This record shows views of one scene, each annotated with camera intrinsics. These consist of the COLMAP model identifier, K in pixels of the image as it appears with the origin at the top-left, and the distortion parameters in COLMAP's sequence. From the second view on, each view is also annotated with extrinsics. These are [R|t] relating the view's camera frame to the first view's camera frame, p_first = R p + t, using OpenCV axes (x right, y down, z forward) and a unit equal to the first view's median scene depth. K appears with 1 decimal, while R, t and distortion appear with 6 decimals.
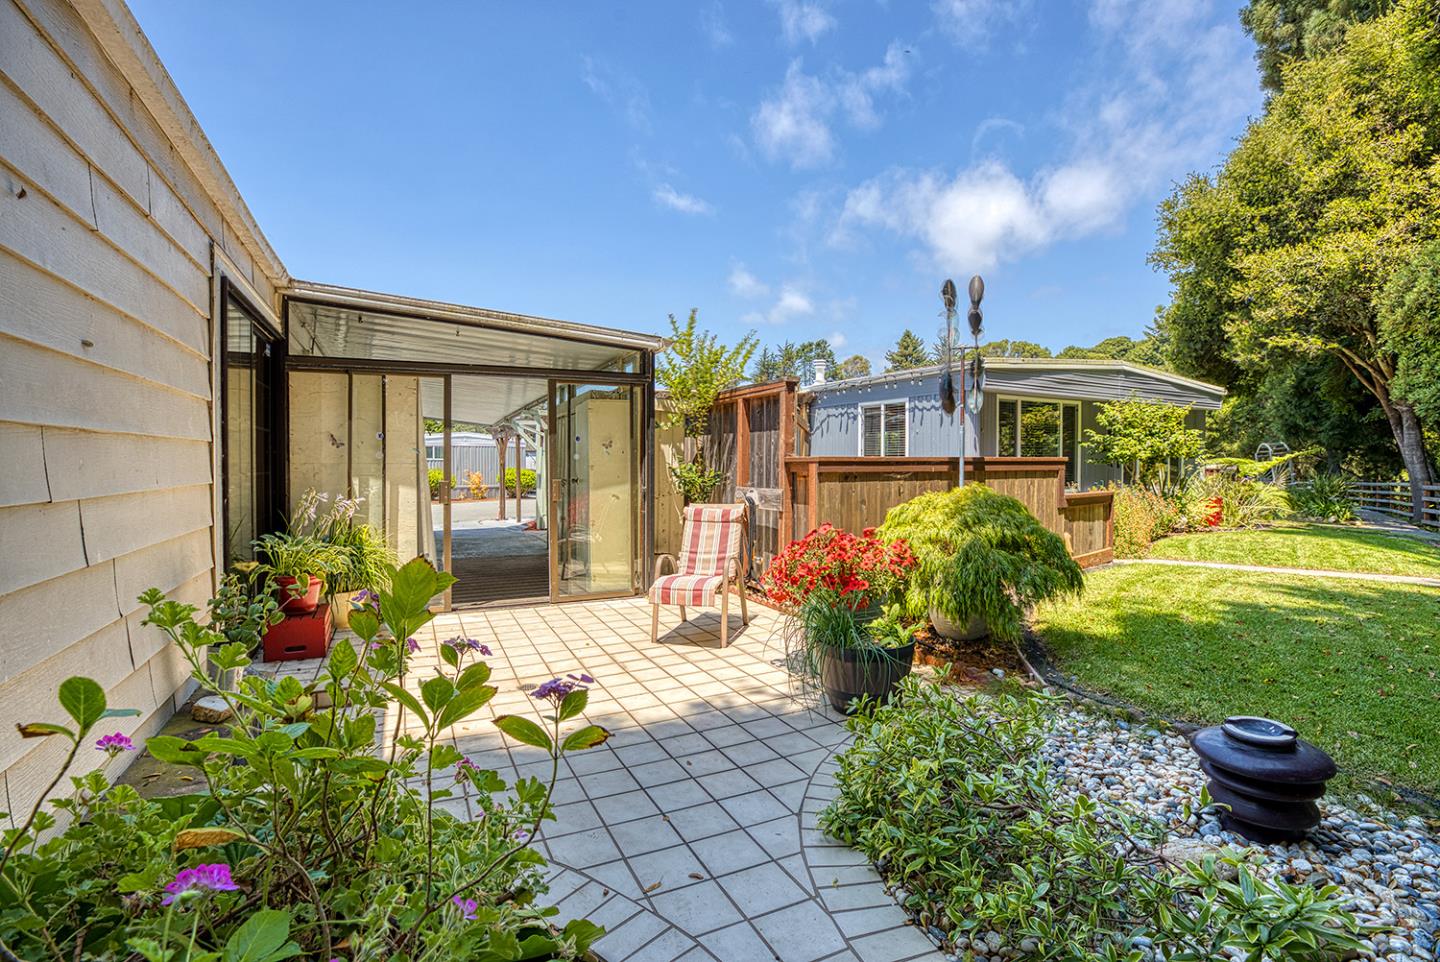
lens RADIAL K [[683.7, 0, 720.0], [0, 683.7, 481.0], [0, 0, 1]] dist [0.002499, 0.000059]
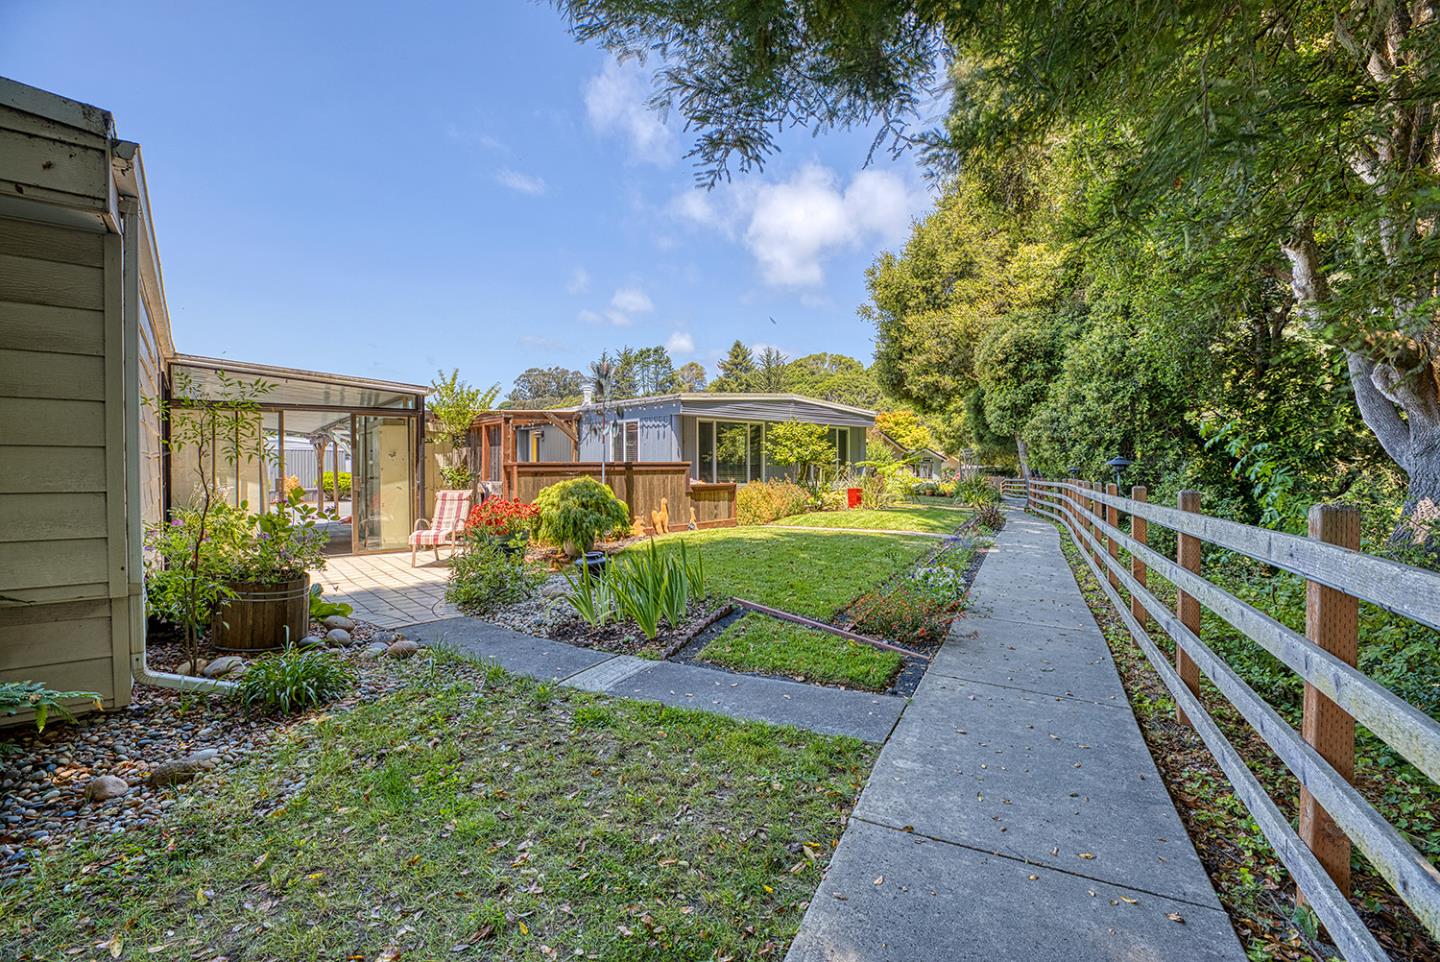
lens RADIAL K [[683.7, 0, 711.6], [0, 683.7, 466.8], [0, 0, 1]] dist [-0.000230, 0.000420]
pose [[0.977656, -0.003116, 0.210188, 0.196290], [0.008180, 0.999697, -0.023226, 0.015431], [-0.210051, 0.024427, 0.977385, -0.606928]]
